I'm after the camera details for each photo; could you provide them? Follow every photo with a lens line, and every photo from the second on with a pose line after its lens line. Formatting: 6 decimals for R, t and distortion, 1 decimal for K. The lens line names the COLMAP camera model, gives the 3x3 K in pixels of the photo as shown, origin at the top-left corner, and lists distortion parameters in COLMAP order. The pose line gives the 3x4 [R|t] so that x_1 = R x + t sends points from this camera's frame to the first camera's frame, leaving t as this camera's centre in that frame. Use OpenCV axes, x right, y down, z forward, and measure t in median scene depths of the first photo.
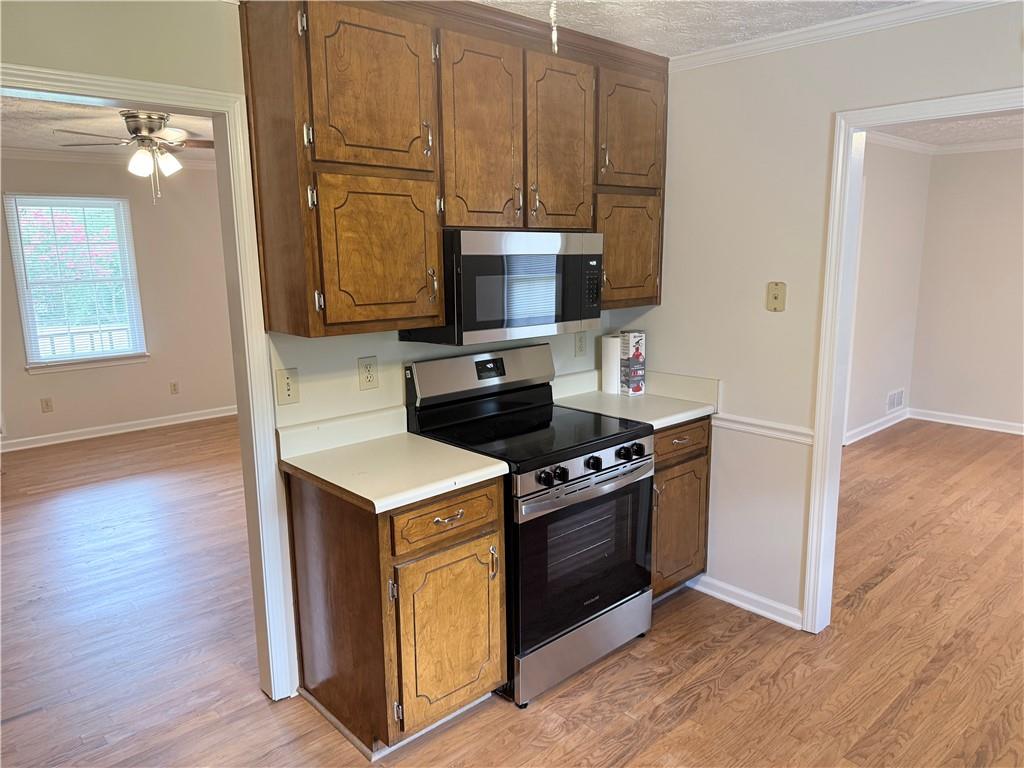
lens RADIAL K [[715.8, 0, 512.9], [0, 715.8, 388.1], [0, 0, 1]] dist [0.059607, -0.085735]
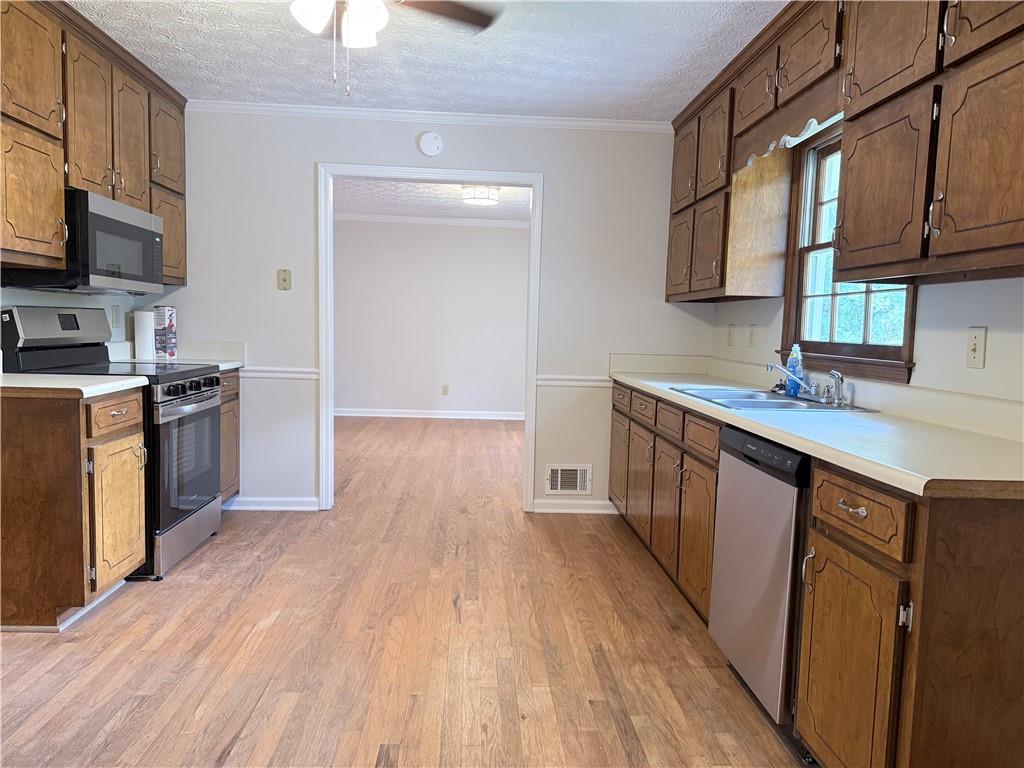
lens RADIAL K [[715.8, 0, 512.9], [0, 715.8, 388.1], [0, 0, 1]] dist [0.059607, -0.085735]
pose [[0.638395, -0.039041, 0.768718, -0.430578], [0.109279, 0.993193, -0.040311, 0.183909], [-0.761912, 0.109740, 0.638316, -0.231842]]
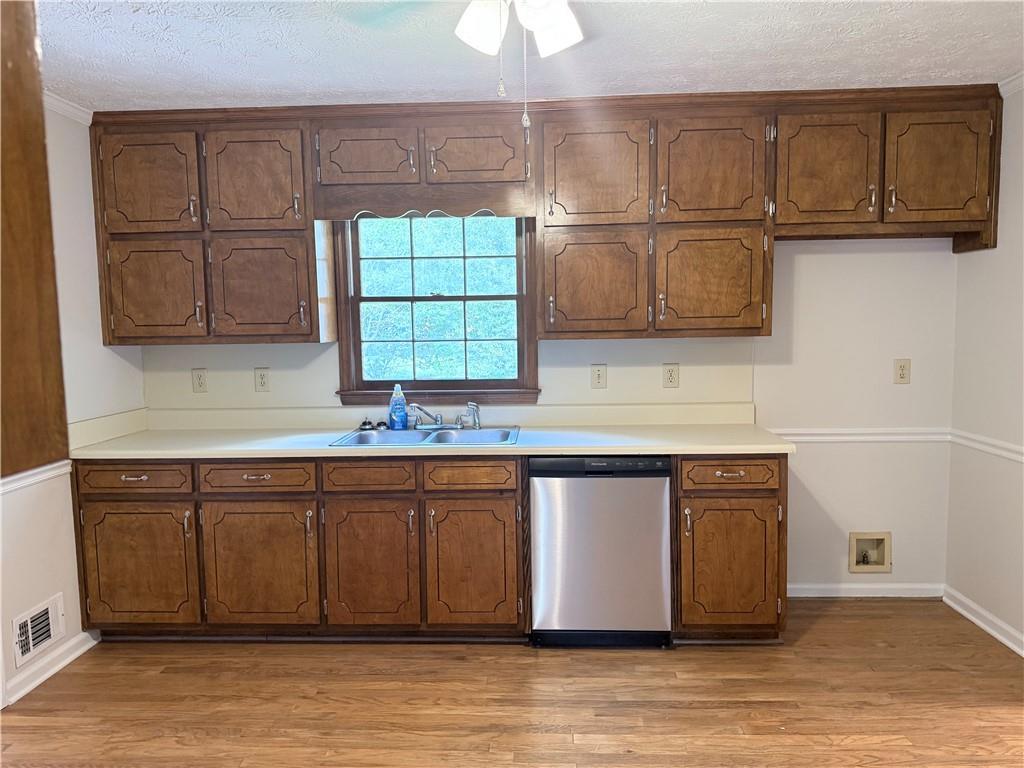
lens RADIAL K [[720.3, 0, 512.2], [0, 720.3, 382.2], [0, 0, 1]] dist [0.061430, -0.087511]
pose [[-0.698926, -0.039341, 0.714111, -0.353985], [0.158421, 0.965166, 0.208224, -0.080596], [-0.697427, 0.258663, -0.668348, 0.714707]]
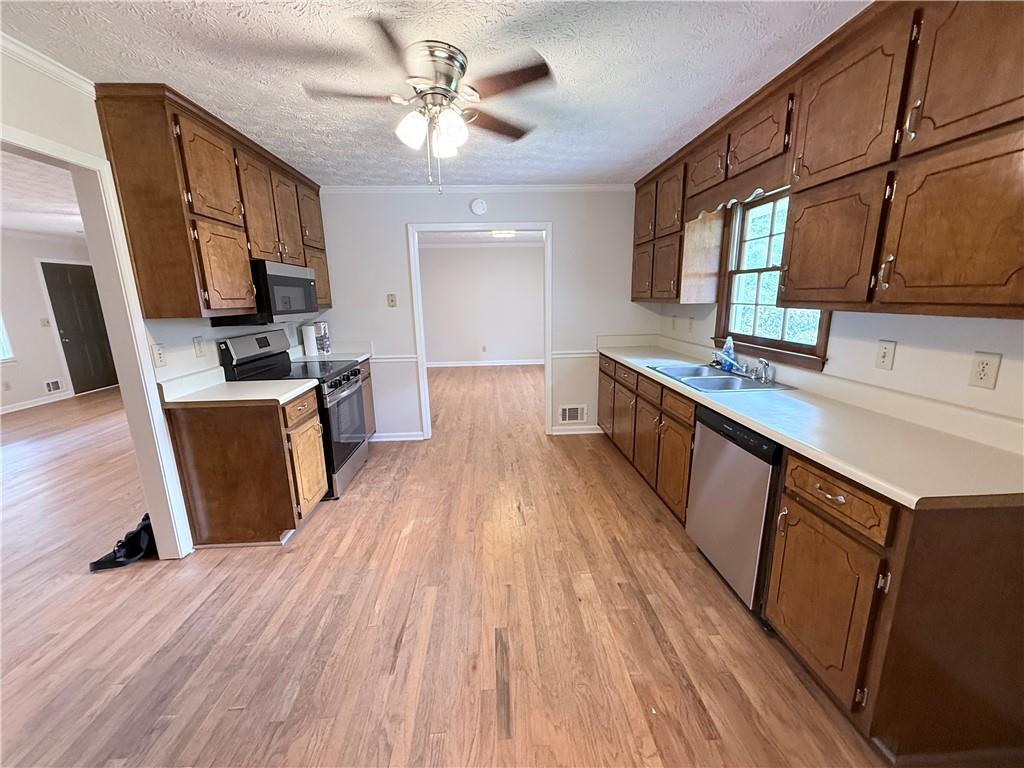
lens RADIAL K [[405.8, 0, 510.1], [0, 405.8, 384.0], [0, 0, 1]] dist [0.000982, -0.000374]
pose [[0.640667, -0.166715, 0.749501, -0.382437], [0.157008, 0.983962, 0.084659, 0.079698], [-0.751595, 0.063439, 0.656567, -0.112941]]
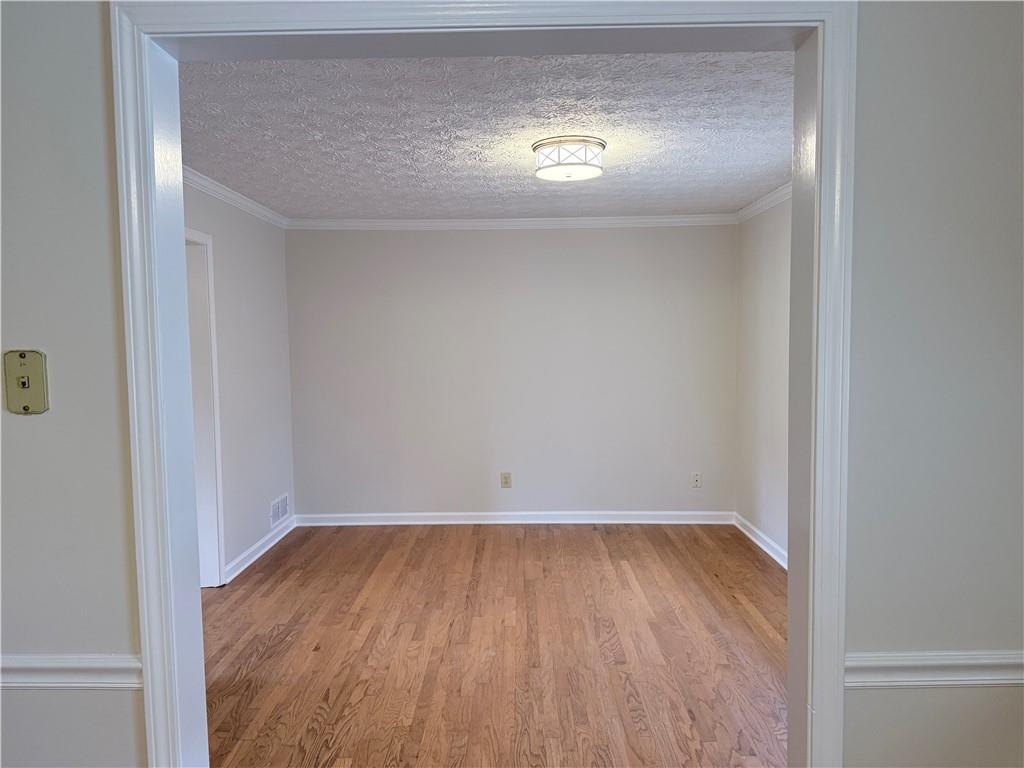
lens RADIAL K [[728.4, 0, 526.8], [0, 728.4, 387.5], [0, 0, 1]] dist [0.003908, -0.088177]
pose [[0.674780, -0.043312, 0.736747, 0.227990], [0.140275, 0.987605, -0.070418, -0.043309], [-0.724565, 0.150864, 0.672492, 0.433761]]
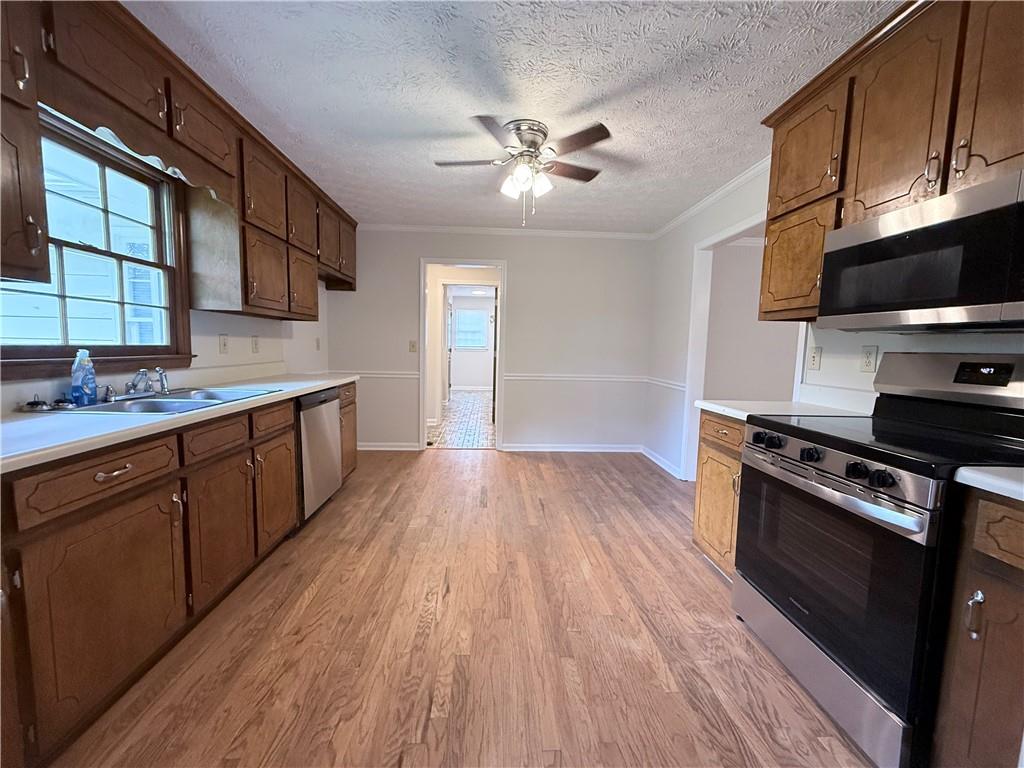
lens RADIAL K [[405.8, 0, 510.1], [0, 405.8, 384.0], [0, 0, 1]] dist [0.000982, -0.000374]
pose [[-0.643474, 0.069489, -0.762307, 0.615515], [-0.159929, 0.961688, 0.222662, -0.030418], [0.748575, 0.265193, -0.607708, 0.814990]]
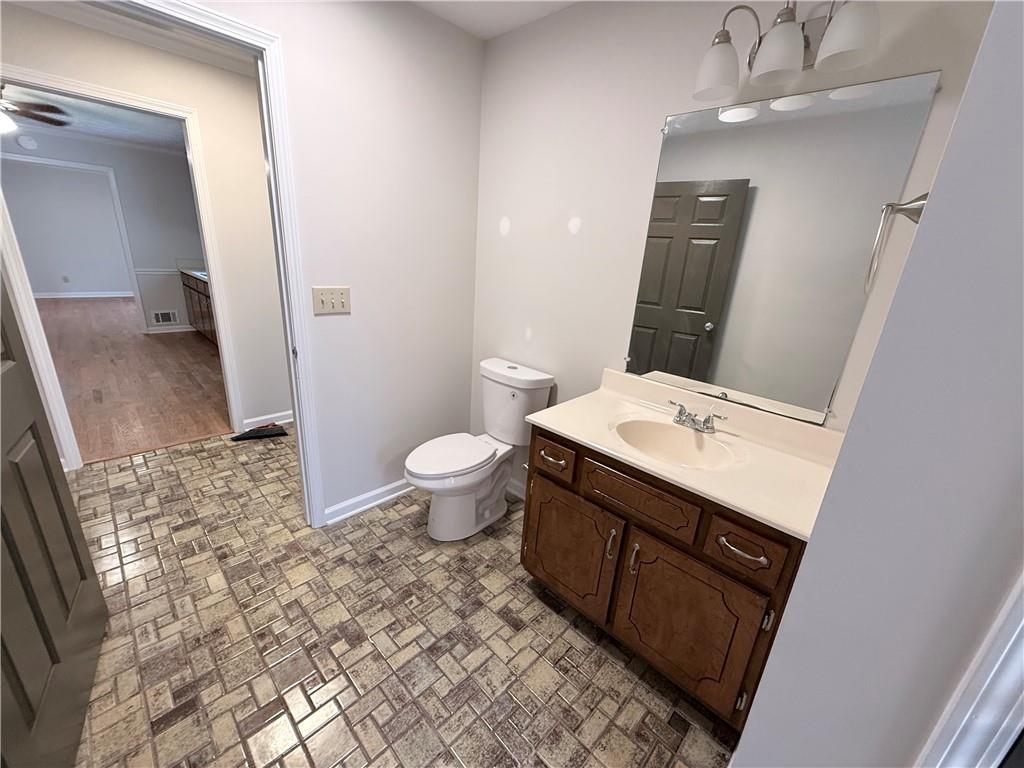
lens RADIAL K [[405.8, 0, 510.1], [0, 405.8, 384.0], [0, 0, 1]] dist [0.000982, -0.000374]
pose [[-0.048461, -0.298724, 0.953108, -1.157895], [0.126249, 0.944744, 0.302521, 0.244405], [-0.990814, 0.134989, -0.008070, -0.851492]]
